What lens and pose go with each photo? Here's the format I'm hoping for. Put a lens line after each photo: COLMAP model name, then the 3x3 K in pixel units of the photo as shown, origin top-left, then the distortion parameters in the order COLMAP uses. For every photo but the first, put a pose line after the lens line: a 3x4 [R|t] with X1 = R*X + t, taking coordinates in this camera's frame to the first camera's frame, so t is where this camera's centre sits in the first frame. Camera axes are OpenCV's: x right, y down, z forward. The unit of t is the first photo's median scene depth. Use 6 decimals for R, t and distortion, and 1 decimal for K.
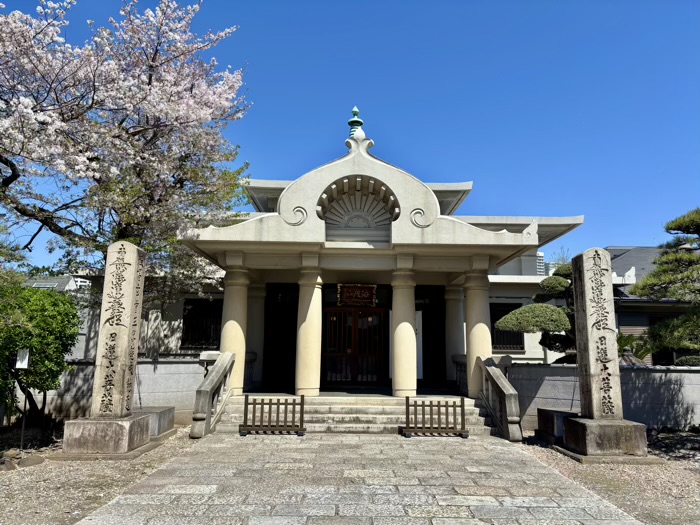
lens RADIAL K [[526.1, 0, 350.0], [0, 526.1, 262.5], [0, 0, 1]] dist [0.132391, -0.156166]
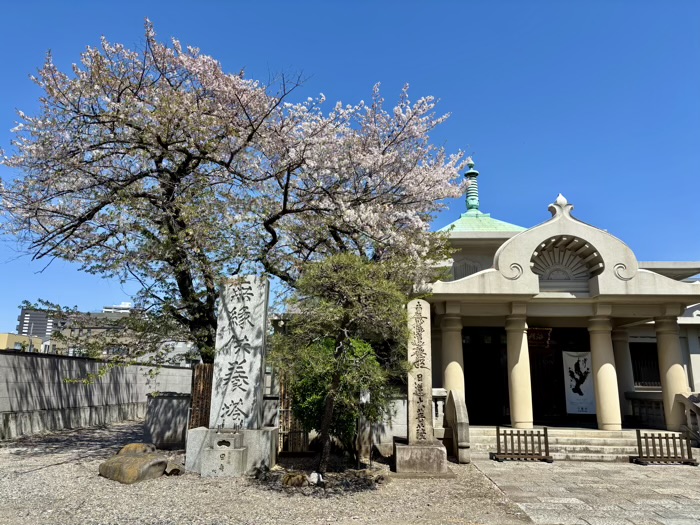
lens RADIAL K [[512.4, 0, 350.0], [0, 512.4, 262.5], [0, 0, 1]] dist [0.046936, -0.061581]
pose [[0.998105, -0.011254, -0.060491, -0.391512], [0.007797, 0.998339, -0.057089, -0.045368], [0.061033, 0.056510, 0.996535, -0.155877]]
